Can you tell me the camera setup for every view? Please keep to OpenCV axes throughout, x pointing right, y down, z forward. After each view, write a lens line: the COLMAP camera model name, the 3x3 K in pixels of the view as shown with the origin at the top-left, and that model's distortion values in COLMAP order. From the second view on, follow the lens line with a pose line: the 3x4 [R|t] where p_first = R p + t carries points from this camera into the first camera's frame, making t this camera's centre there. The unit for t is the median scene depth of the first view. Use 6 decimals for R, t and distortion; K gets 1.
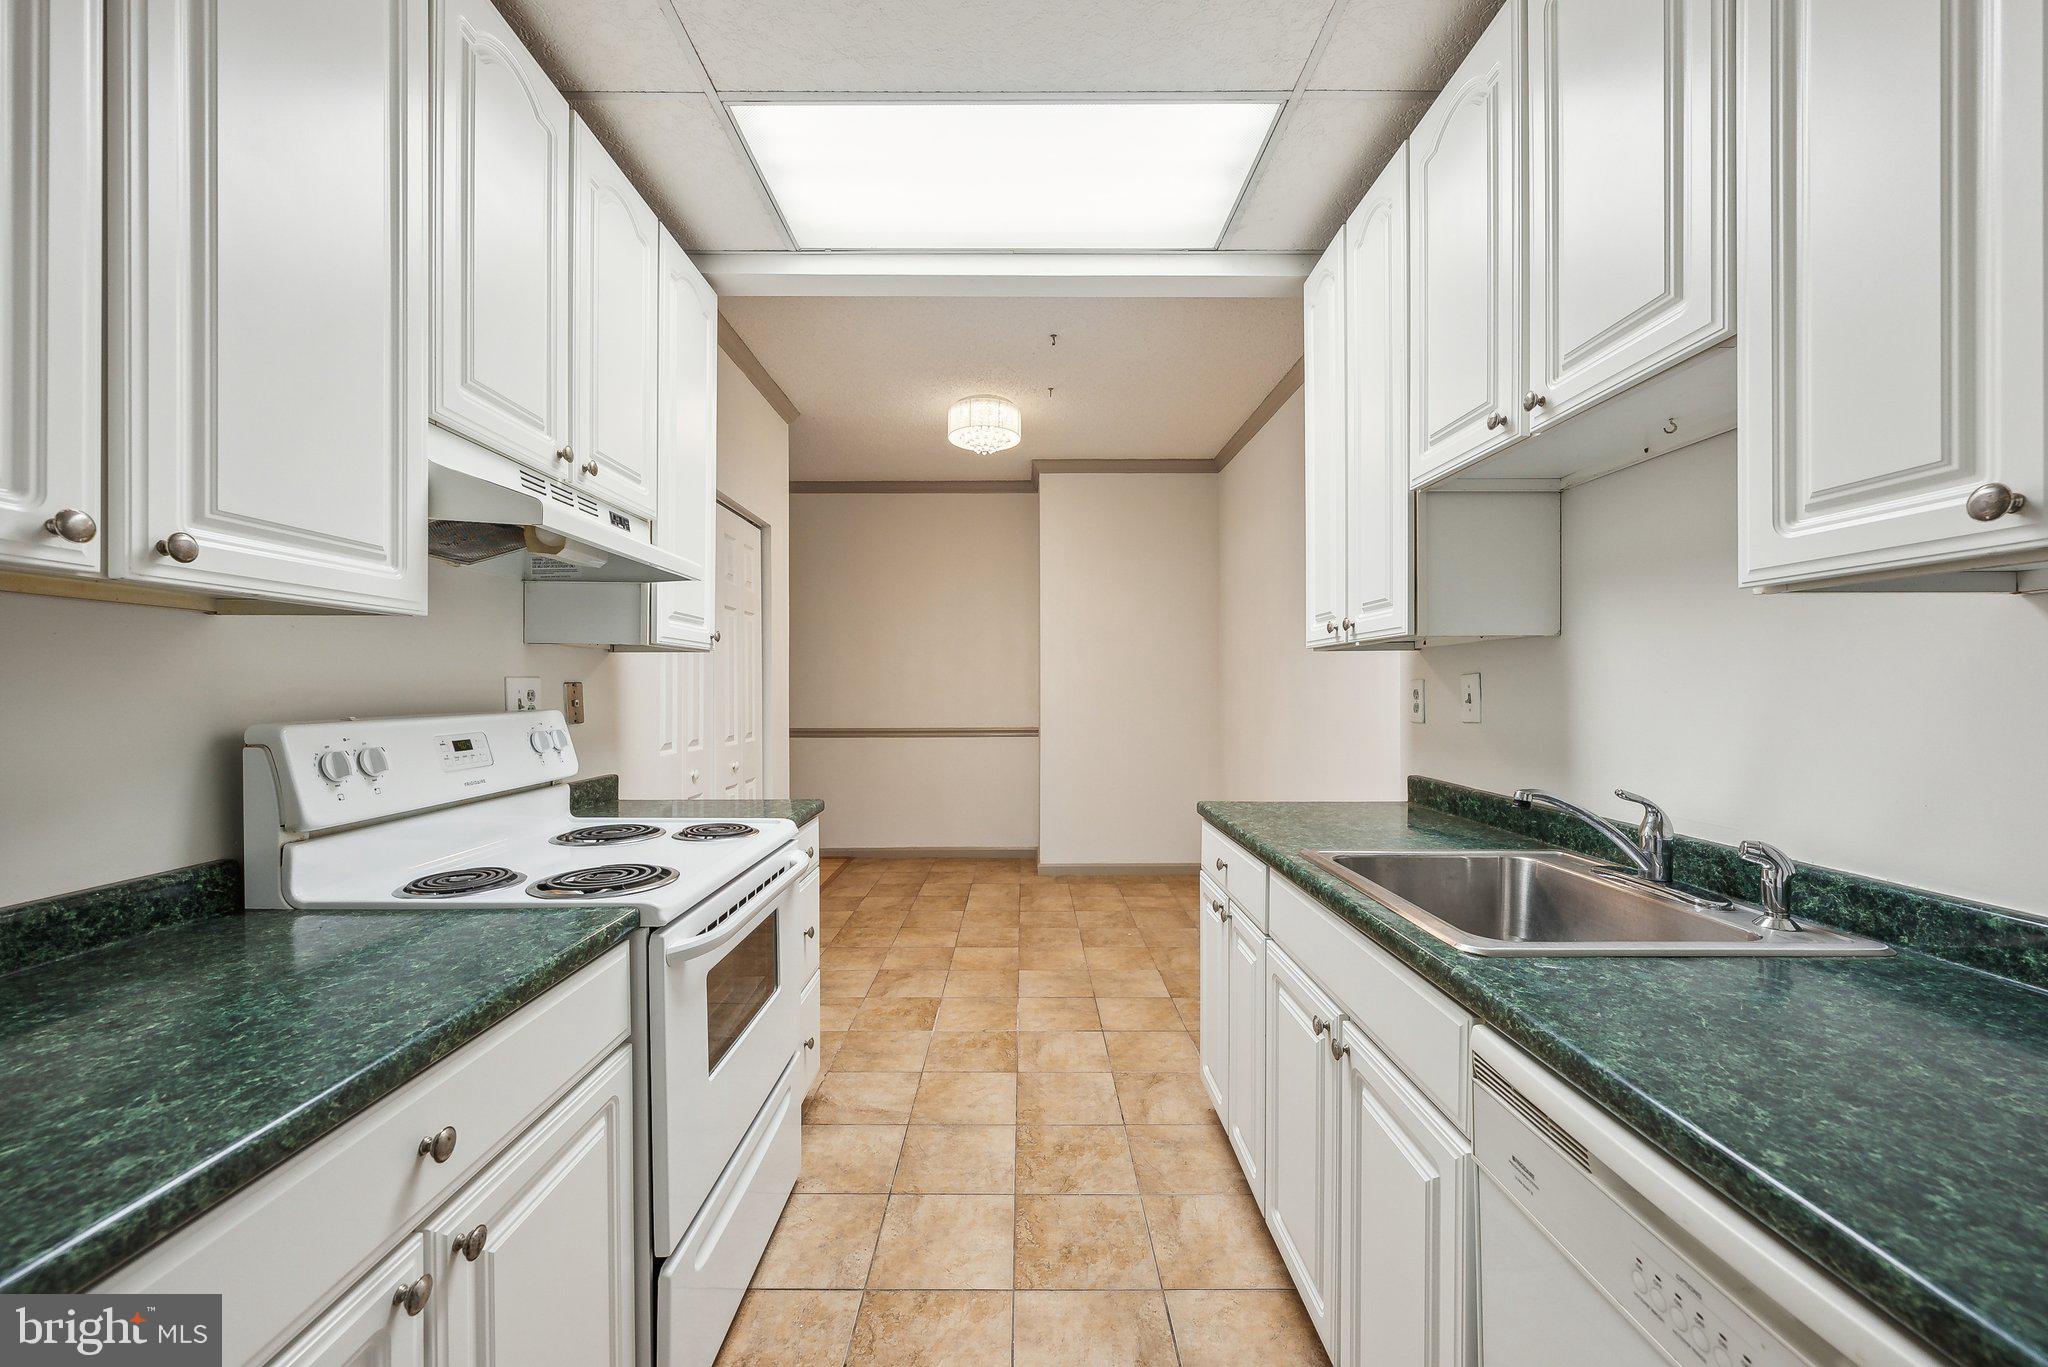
lens RADIAL K [[841.7, 0, 1016.1], [0, 841.7, 682.7], [0, 0, 1]] dist [0.015897, -0.002529]
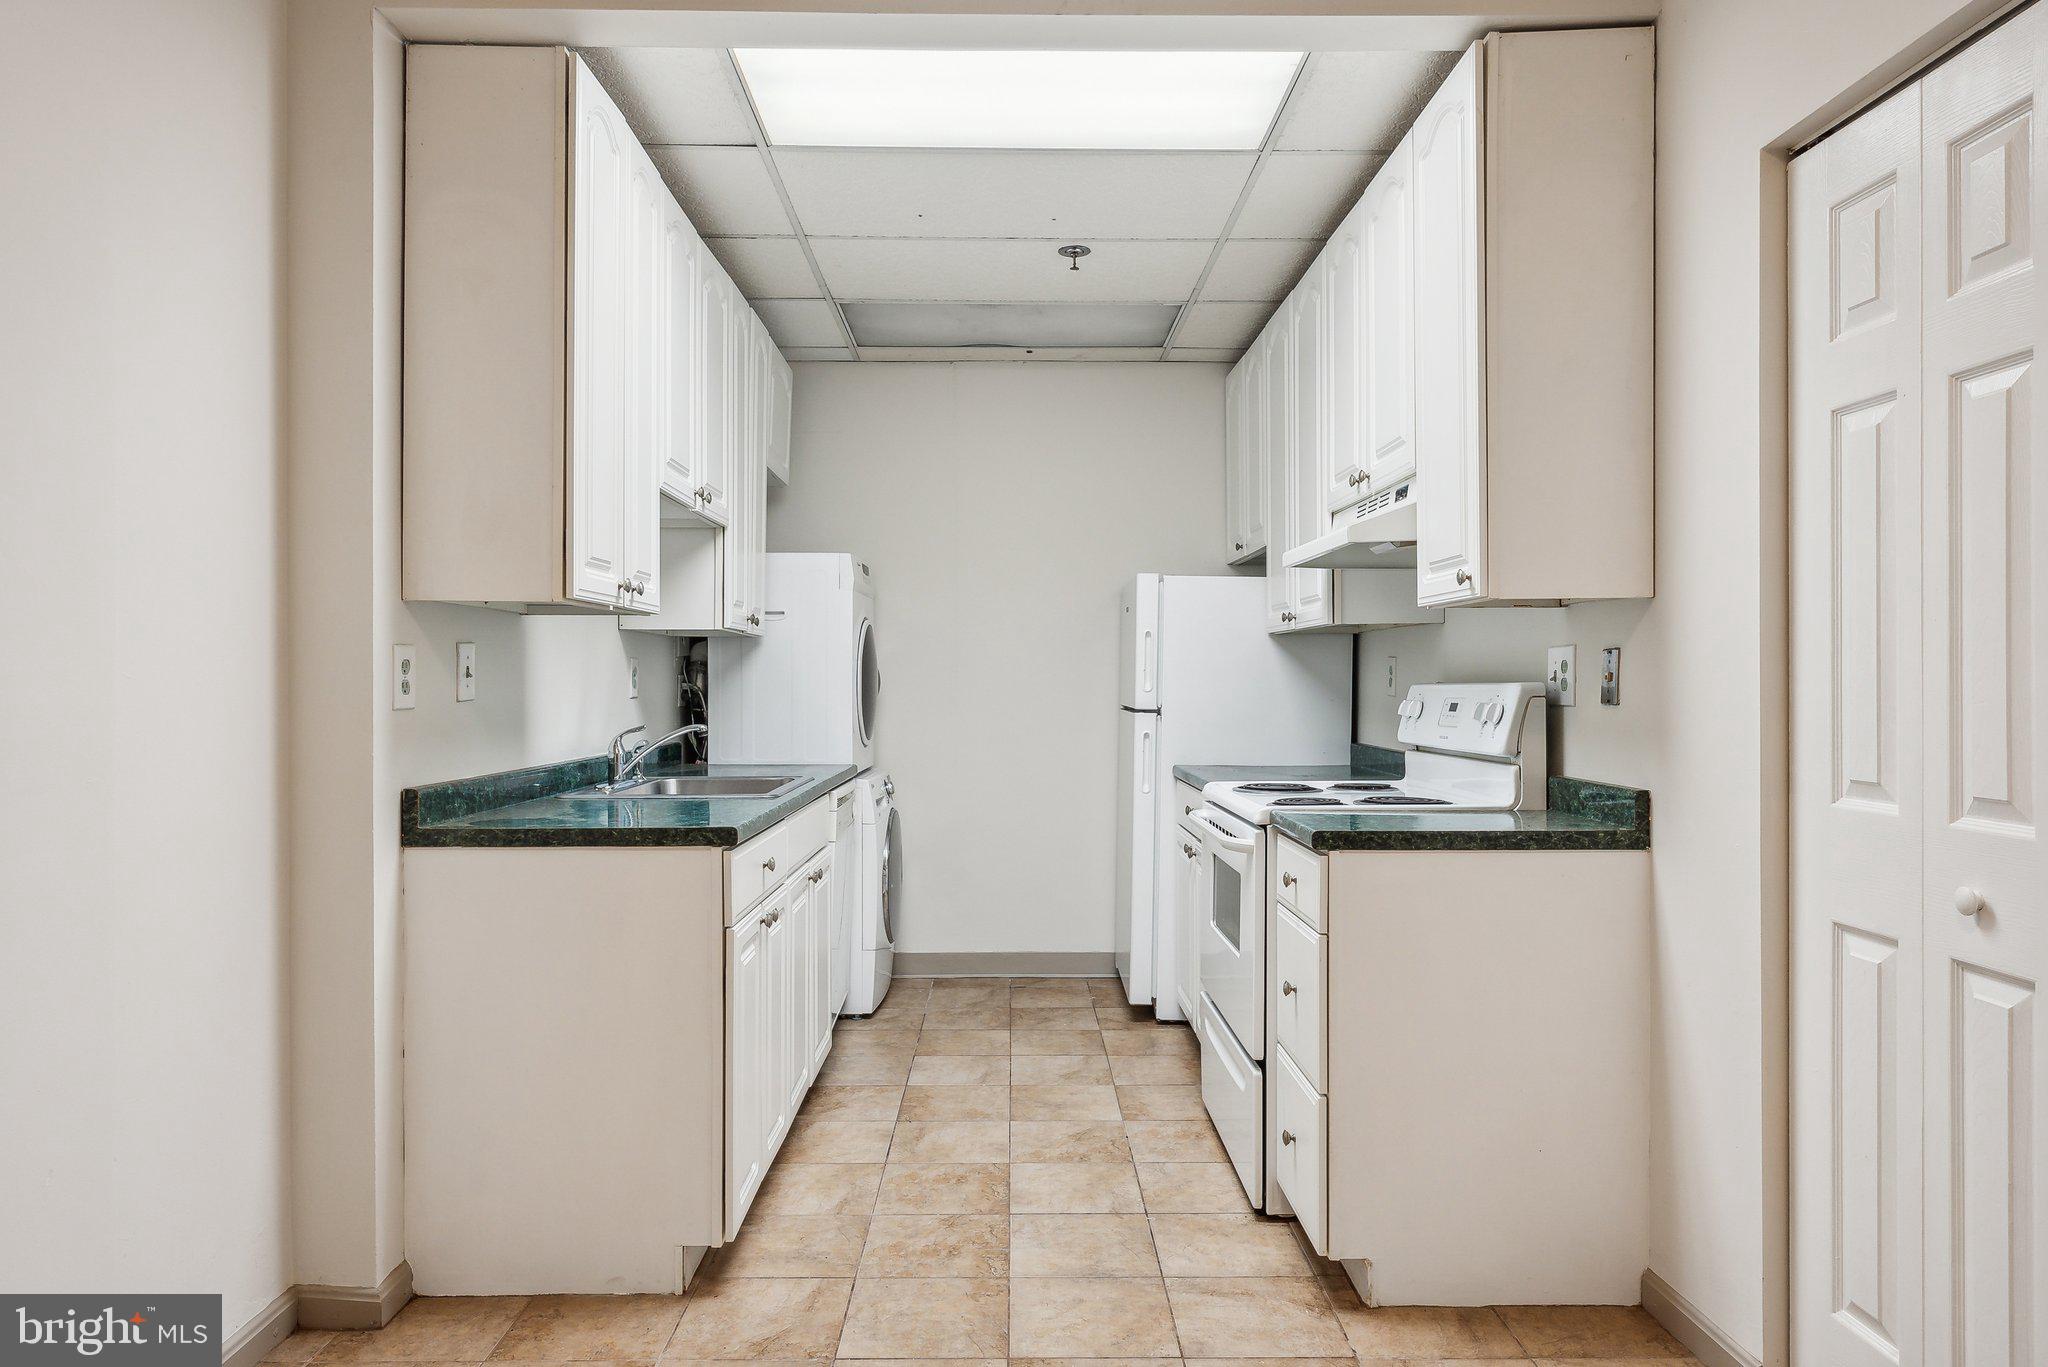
lens RADIAL K [[1288.5, 0, 1018.5], [0, 1288.5, 684.3], [0, 0, 1]] dist [0.005329, 0.000553]
pose [[-0.999906, 0.002577, -0.013431, 0.005742], [0.002539, 0.999993, 0.002861, 0.025932], [0.013438, 0.002826, -0.999906, 2.199069]]
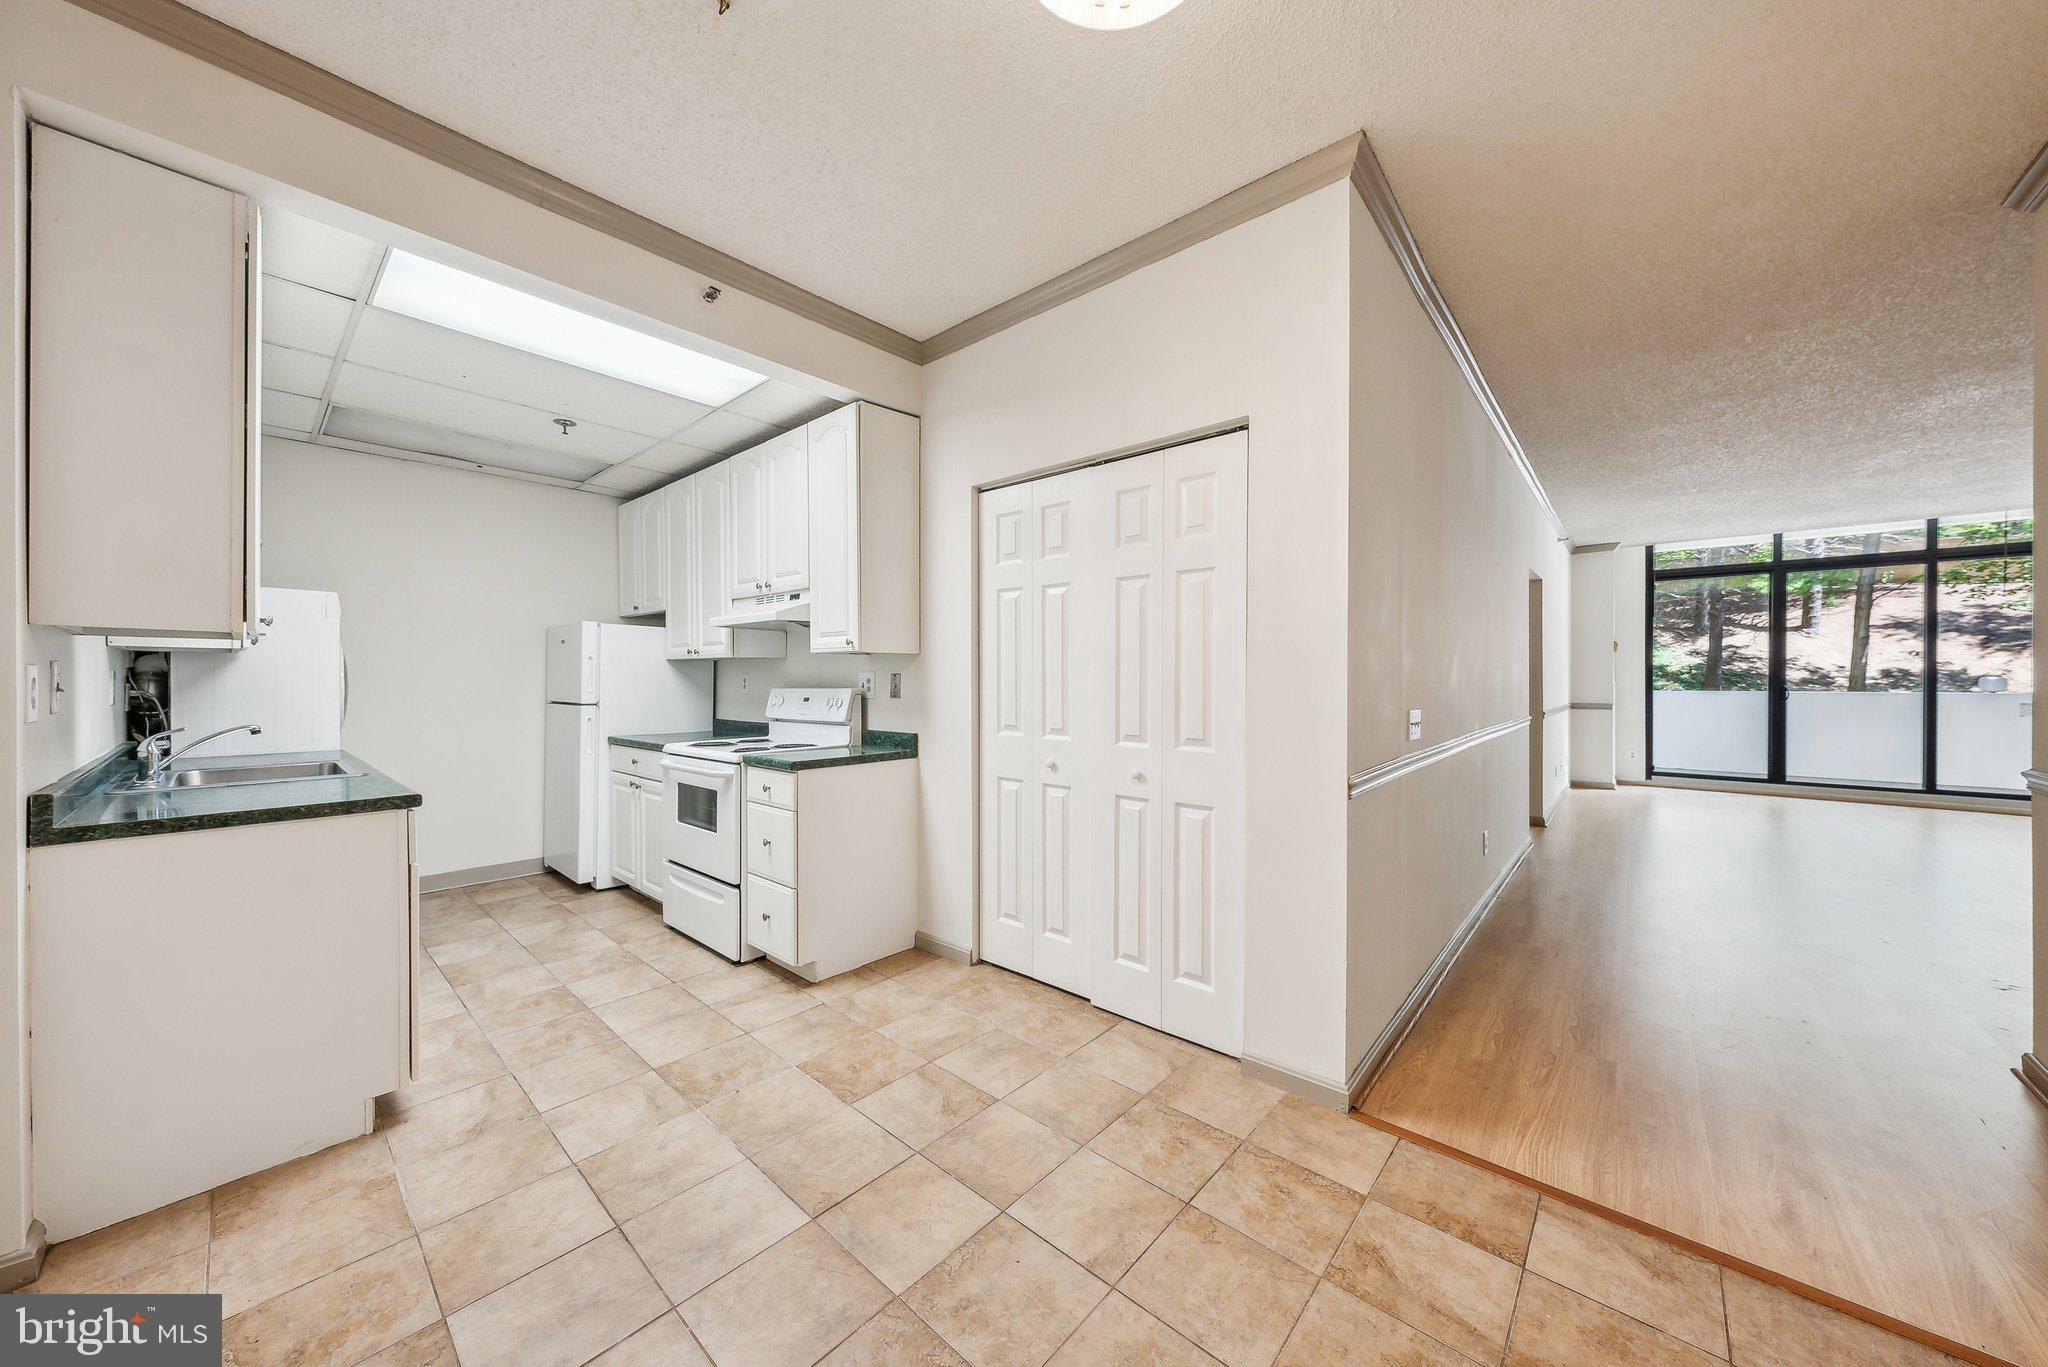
lens RADIAL K [[700.1, 0, 1021.6], [0, 700.1, 684.1], [0, 0, 1]] dist [-0.003384, -0.000343]
pose [[-0.663737, 0.006555, -0.747937, 0.385686], [0.001610, 0.999972, 0.007334, 0.009404], [0.747964, 0.003664, -0.663729, 2.224798]]
